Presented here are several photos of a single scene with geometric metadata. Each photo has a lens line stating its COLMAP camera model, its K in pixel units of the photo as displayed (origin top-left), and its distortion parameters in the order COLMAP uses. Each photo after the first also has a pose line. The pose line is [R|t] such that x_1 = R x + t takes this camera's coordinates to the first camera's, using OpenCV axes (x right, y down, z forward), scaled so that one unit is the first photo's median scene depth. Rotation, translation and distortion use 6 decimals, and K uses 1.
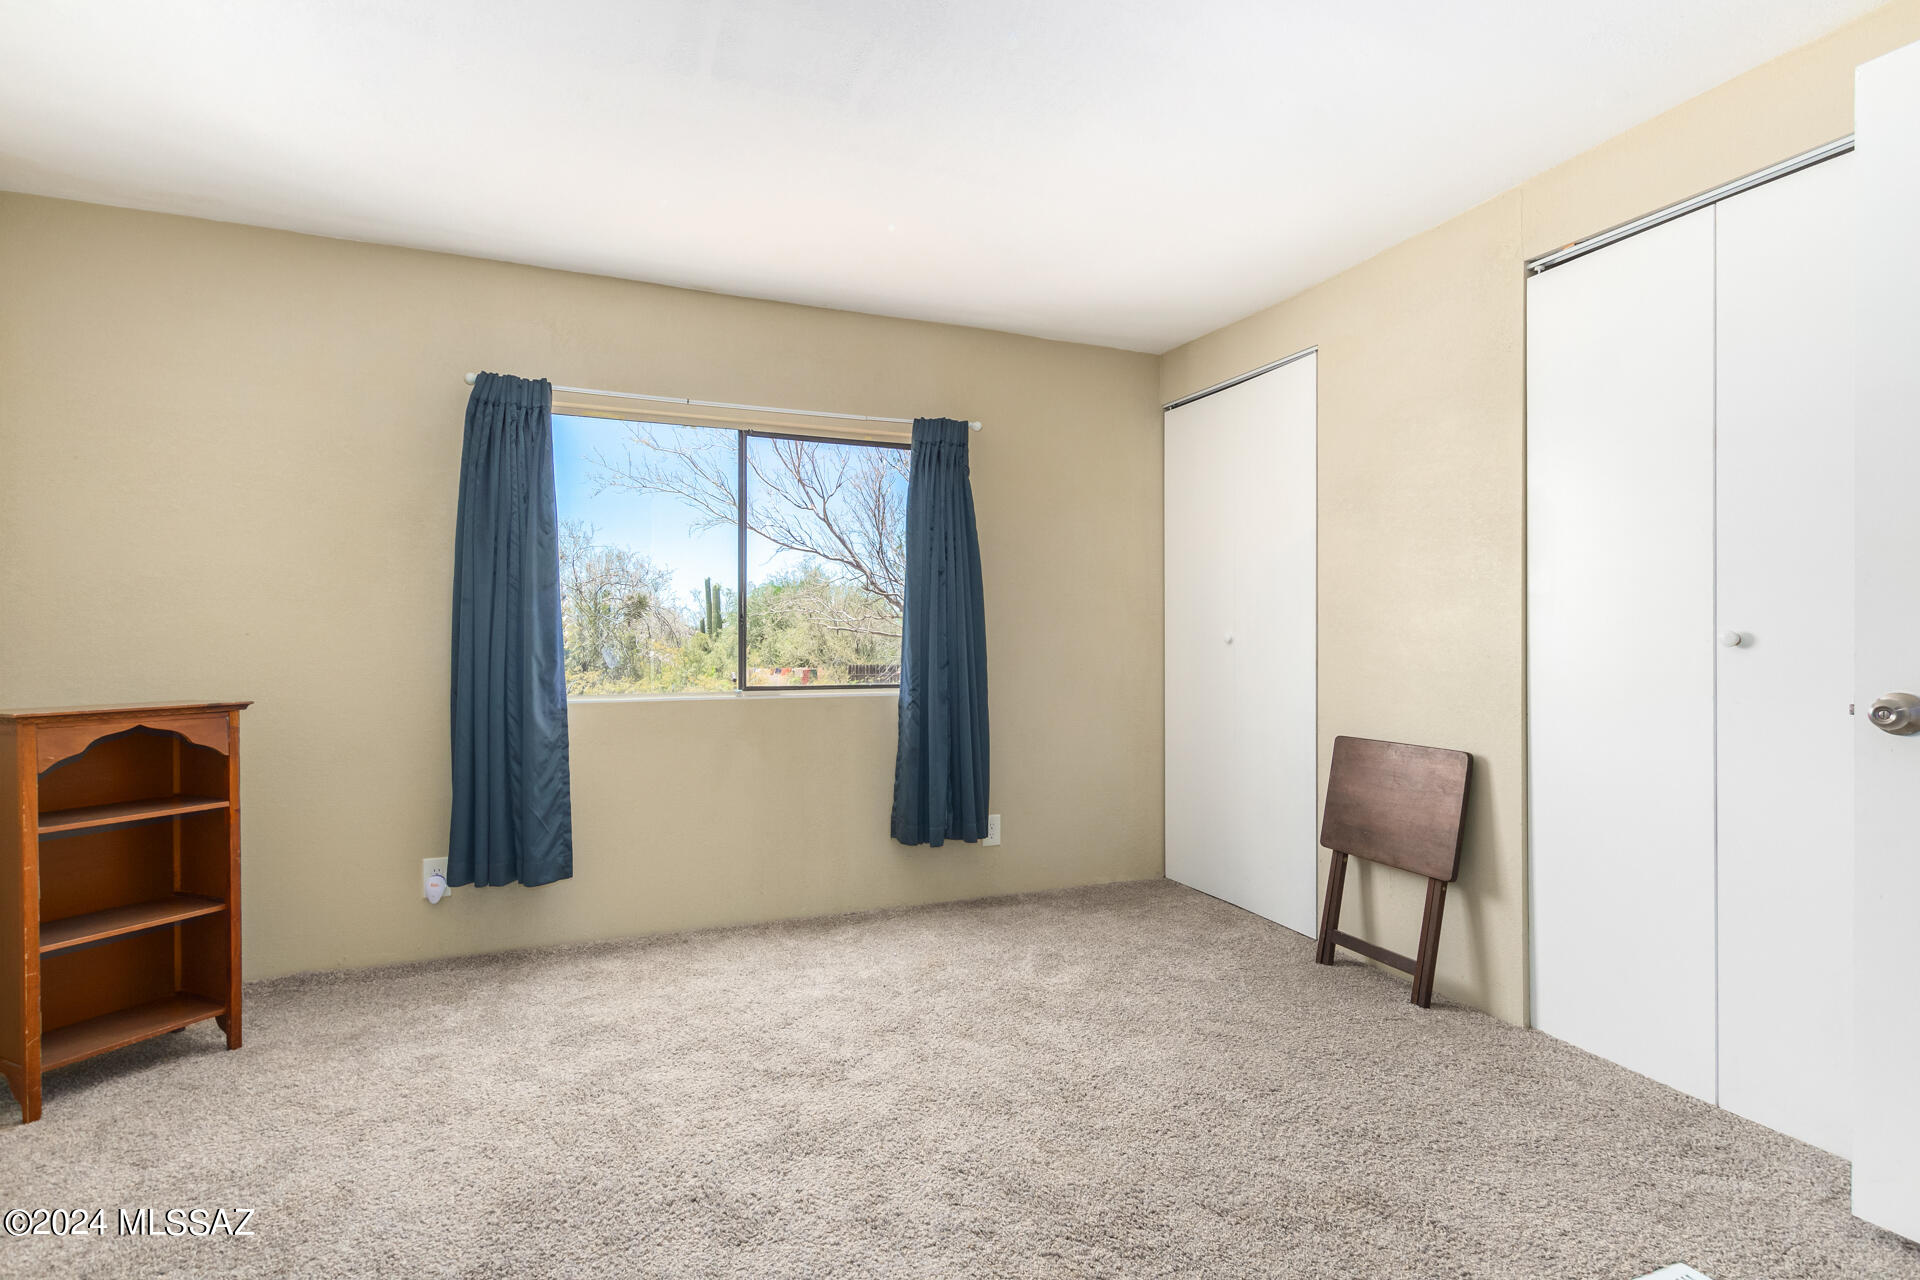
lens RADIAL K [[899.1, 0, 968.0], [0, 899.1, 642.5], [0, 0, 1]] dist [-0.012662, -0.001107]
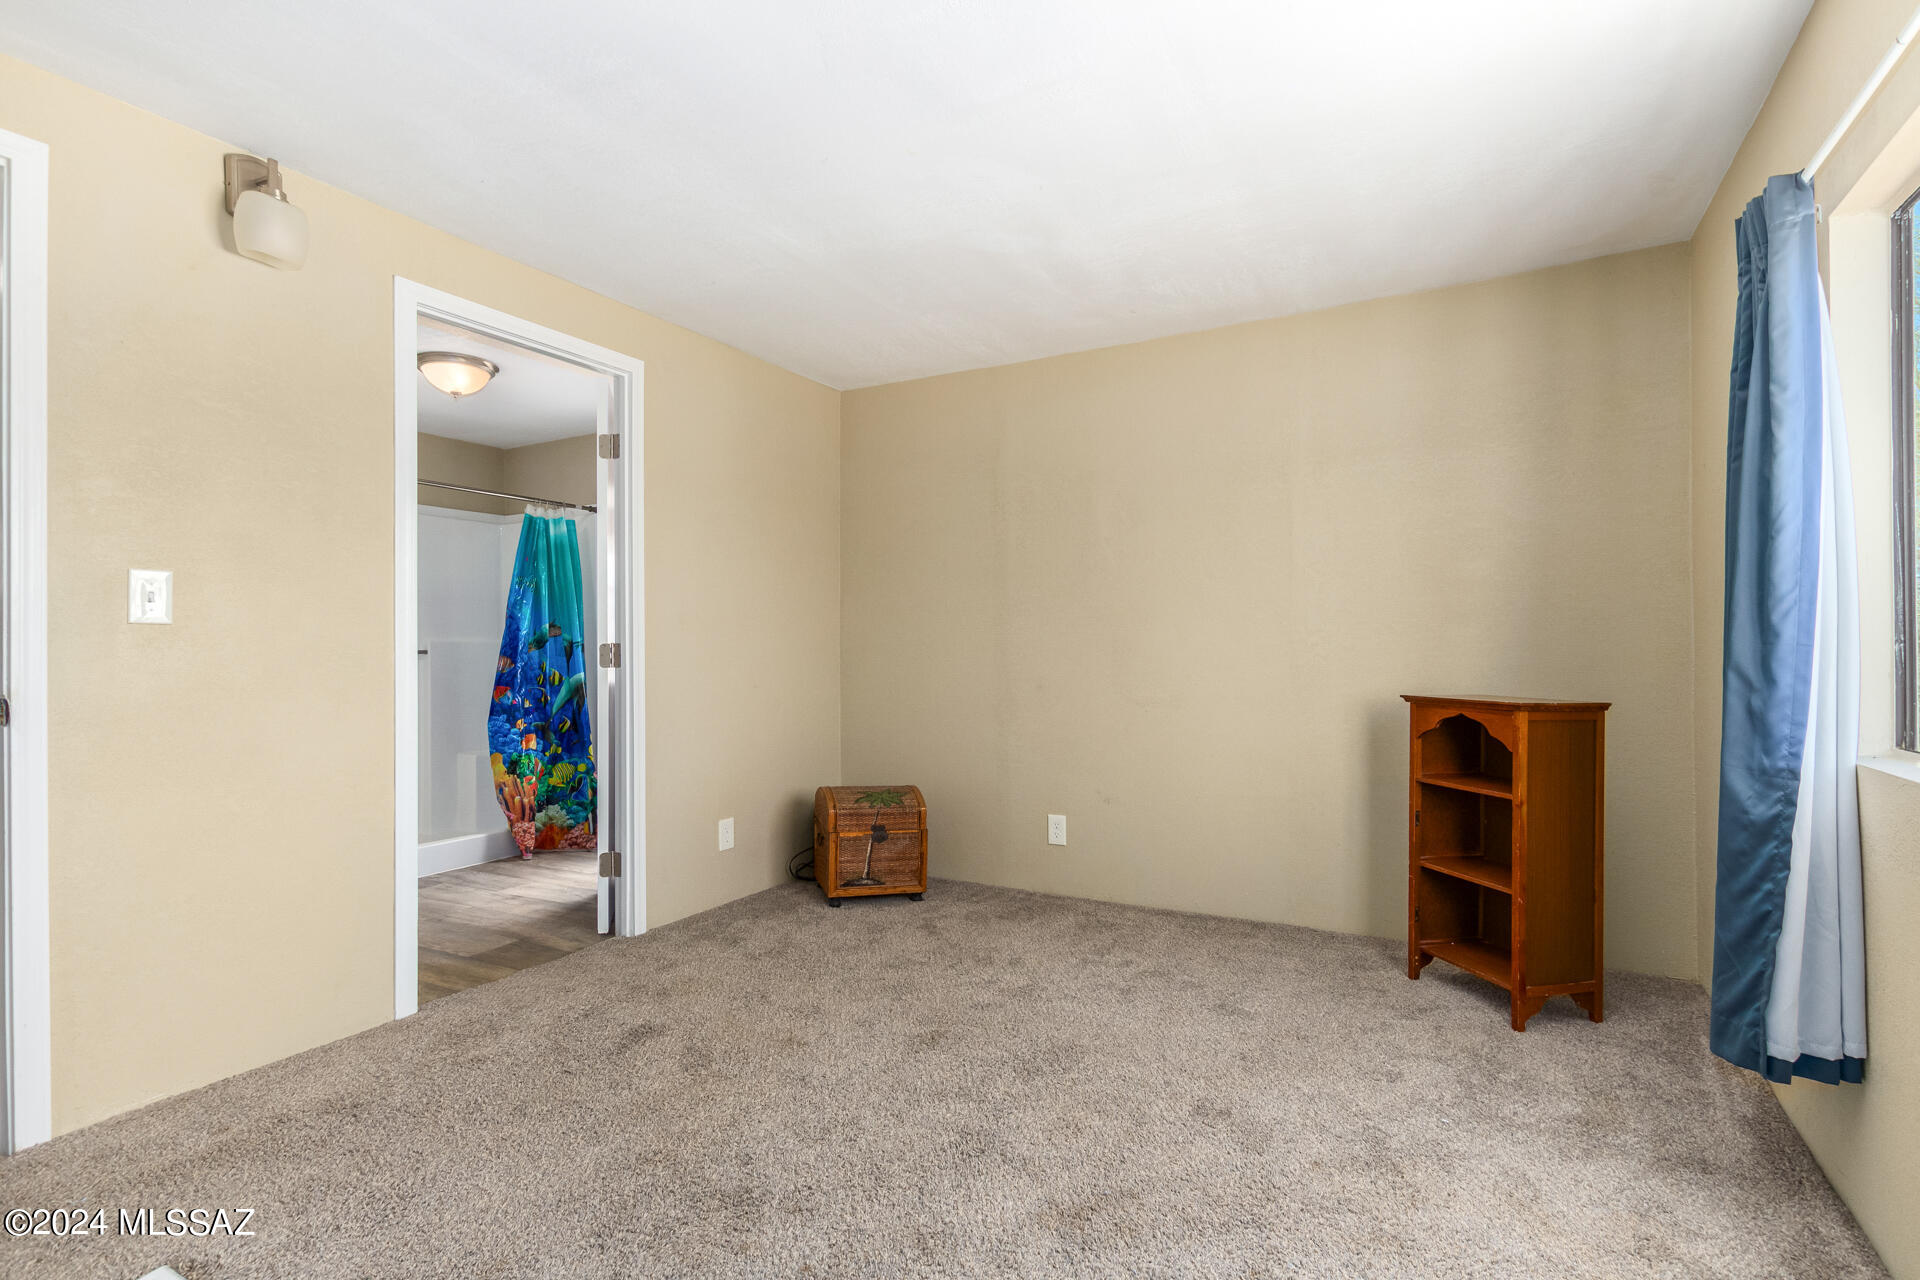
lens RADIAL K [[899.1, 0, 976.3], [0, 899.1, 648.9], [0, 0, 1]] dist [-0.012662, -0.001107]
pose [[-0.785094, 0.007043, -0.619337, 0.284172], [0.006882, 0.999973, 0.002649, -0.004328], [0.619338, -0.002183, -0.785121, 1.193552]]
